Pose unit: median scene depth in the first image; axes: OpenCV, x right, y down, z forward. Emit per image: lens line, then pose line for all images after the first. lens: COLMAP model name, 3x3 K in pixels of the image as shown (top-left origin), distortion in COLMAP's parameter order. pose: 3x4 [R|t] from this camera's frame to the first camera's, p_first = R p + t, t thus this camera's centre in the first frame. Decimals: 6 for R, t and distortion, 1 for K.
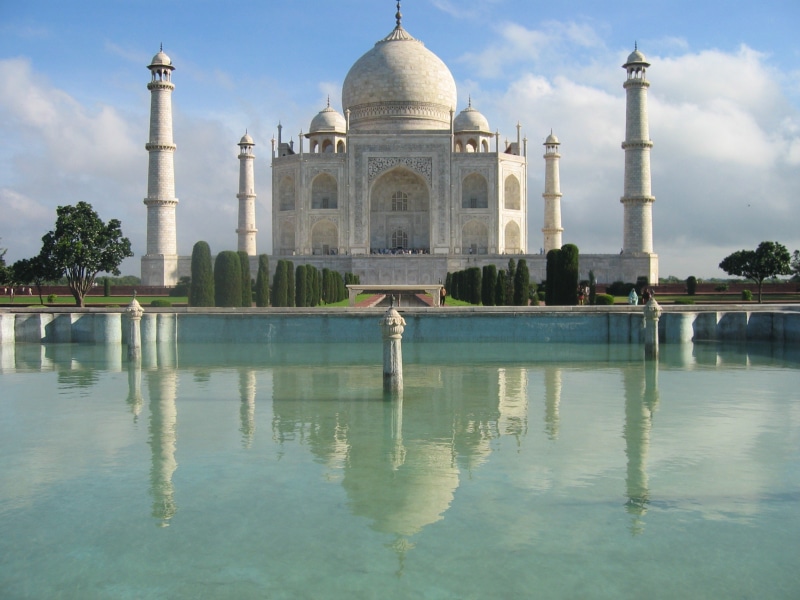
lens RADIAL K [[820.0, 0, 408.4], [0, 820.0, 298.6], [0, 0, 1]] dist [-0.099030, 0.005344]
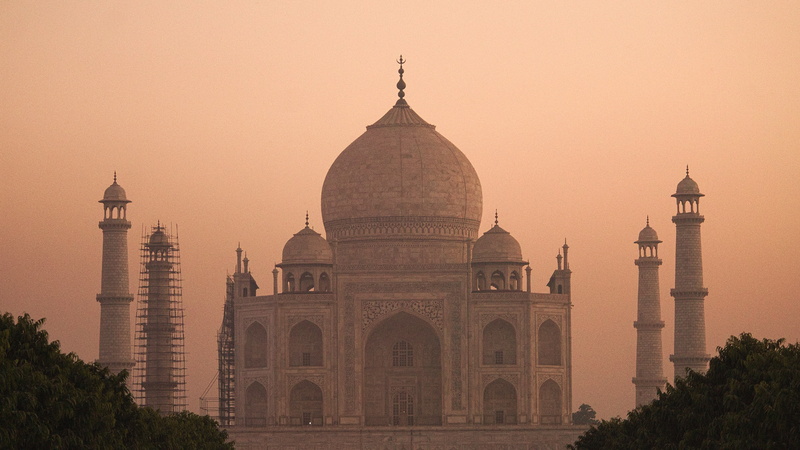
lens RADIAL K [[3036.1, 0, 400.0], [0, 3036.1, 225.0], [0, 0, 1]] dist [-0.070149, -0.502209]
pose [[0.999790, -0.005471, -0.019768, 0.044050], [0.003330, 0.994282, -0.106738, 0.063730], [0.020239, 0.106649, 0.994091, -1.853023]]
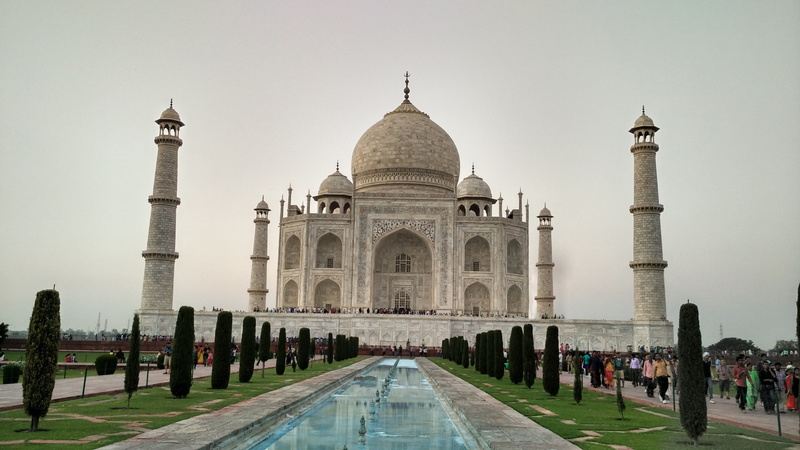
lens RADIAL K [[708.2, 0, 390.9], [0, 708.2, 226.7], [0, 0, 1]] dist [0.095563, -0.000964]
pose [[0.999148, 0.021780, -0.035054, 0.004179], [-0.027828, 0.982804, -0.182541, -0.002037], [0.030475, 0.183361, 0.982573, 0.128879]]
